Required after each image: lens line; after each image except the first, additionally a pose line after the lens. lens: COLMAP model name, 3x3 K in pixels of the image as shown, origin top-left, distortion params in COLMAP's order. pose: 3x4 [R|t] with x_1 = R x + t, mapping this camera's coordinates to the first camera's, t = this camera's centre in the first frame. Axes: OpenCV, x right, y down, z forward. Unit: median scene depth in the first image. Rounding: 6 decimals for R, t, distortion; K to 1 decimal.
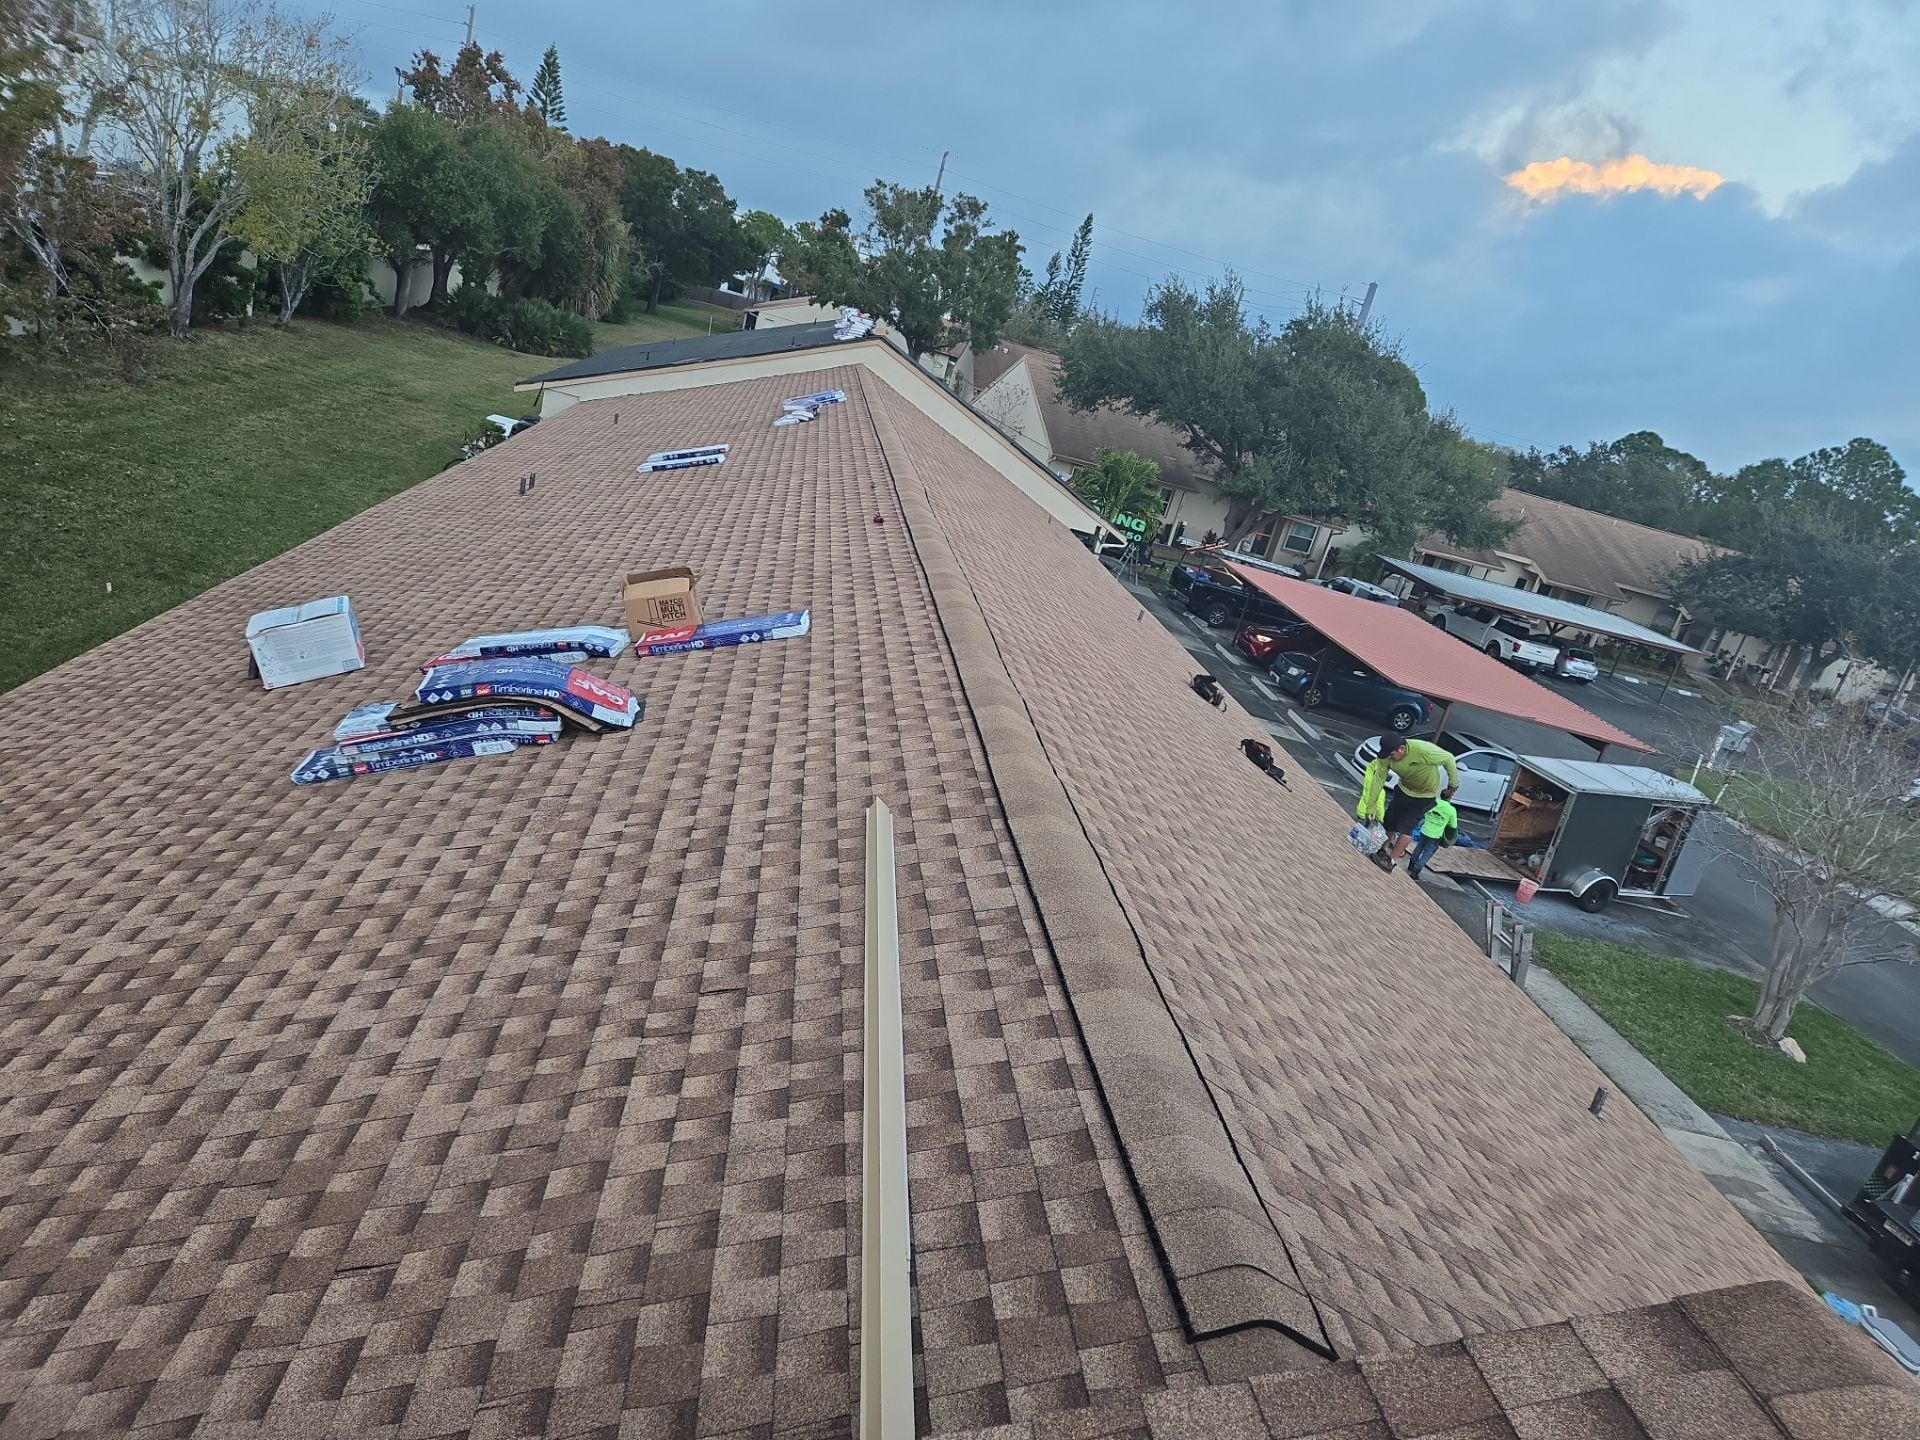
lens RADIAL K [[1300.1, 0, 960.8], [0, 1300.1, 739.8], [0, 0, 1]] dist [0.089532, -0.085034]
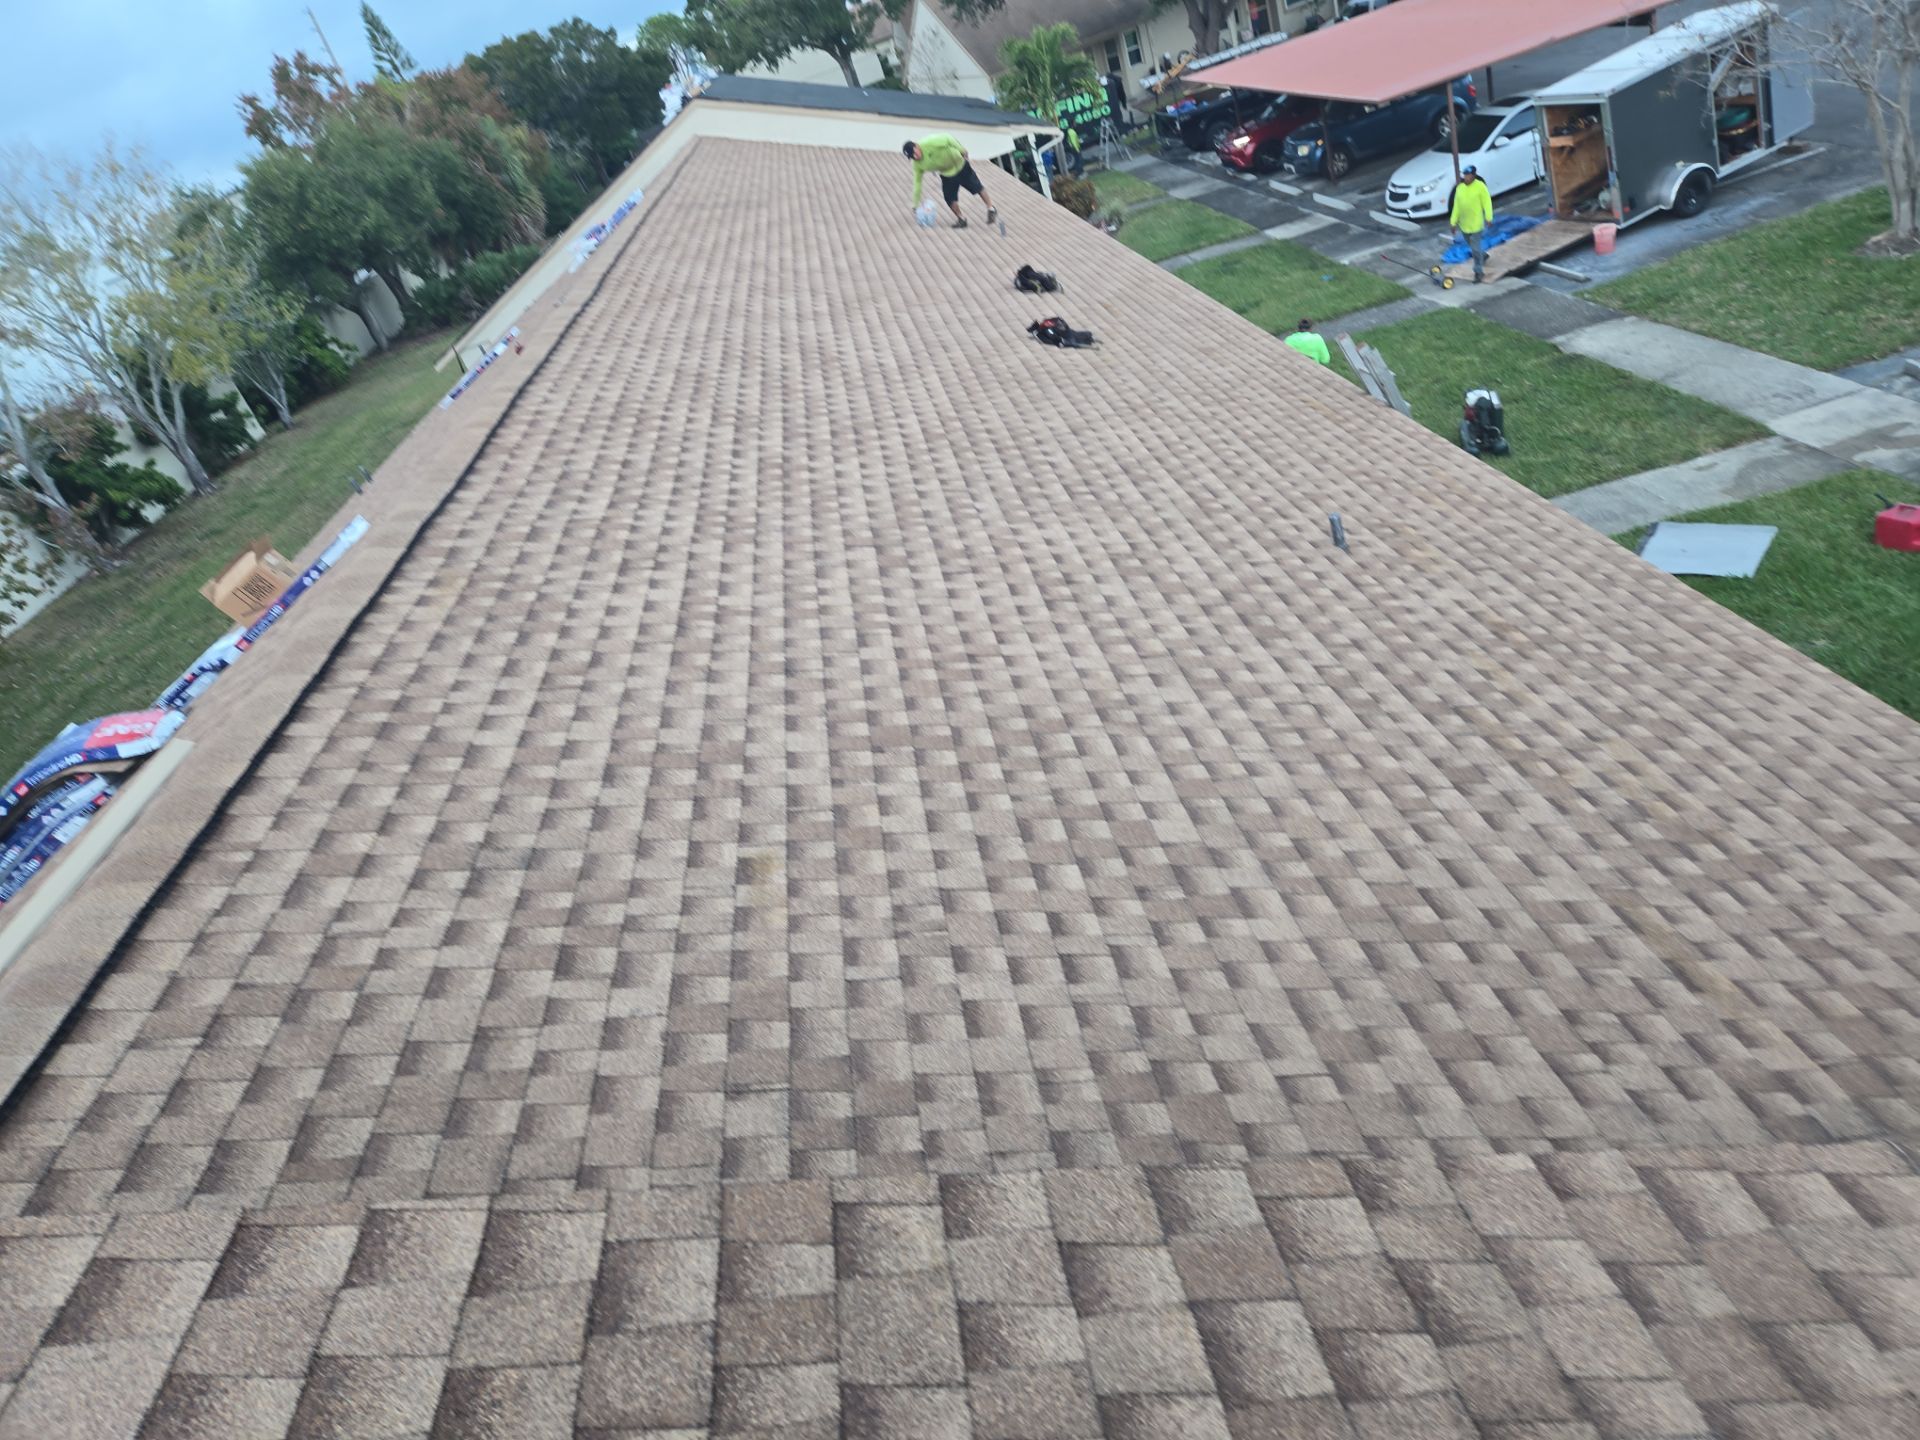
lens RADIAL K [[1291.7, 0, 954.0], [0, 1291.7, 759.1], [0, 0, 1]] dist [0.080901, -0.074771]
pose [[0.837984, -0.478380, -0.262556, 0.093575], [0.525807, 0.836551, 0.153981, 0.029490], [0.145980, -0.267087, 0.952551, 0.022830]]
